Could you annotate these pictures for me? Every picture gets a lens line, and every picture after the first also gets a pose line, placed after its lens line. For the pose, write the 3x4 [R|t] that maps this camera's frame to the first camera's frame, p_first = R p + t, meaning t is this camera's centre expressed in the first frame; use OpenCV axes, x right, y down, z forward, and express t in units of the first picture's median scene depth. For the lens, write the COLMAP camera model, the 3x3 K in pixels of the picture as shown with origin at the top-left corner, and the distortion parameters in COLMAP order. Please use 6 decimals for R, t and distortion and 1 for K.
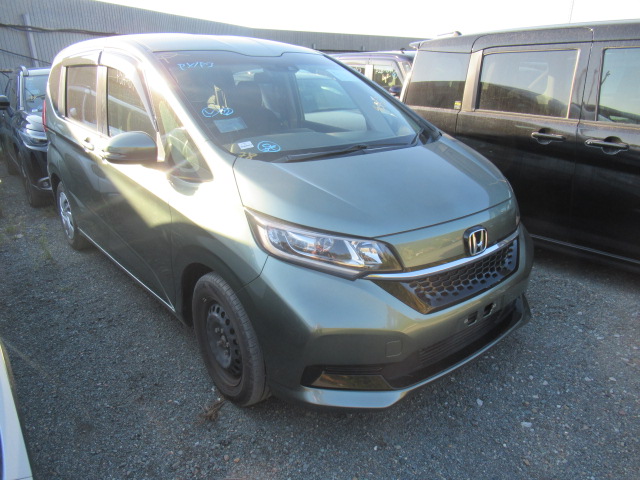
lens RADIAL K [[485.6, 0, 319.9], [0, 485.6, 237.8], [0, 0, 1]] dist [-0.000764, 0.009959]
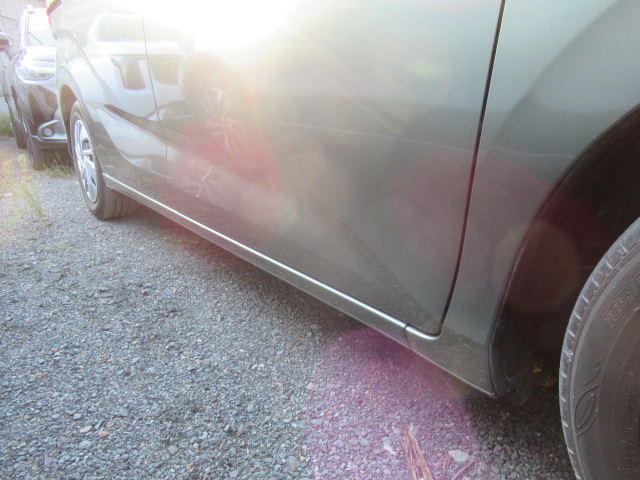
lens RADIAL K [[485.6, 0, 319.9], [0, 485.6, 237.8], [0, 0, 1]] dist [-0.000764, 0.009959]
pose [[0.998464, -0.014441, -0.053492, -0.222910], [0.013473, 0.999740, -0.018421, 0.144023], [0.053744, 0.017672, 0.998398, 0.565492]]
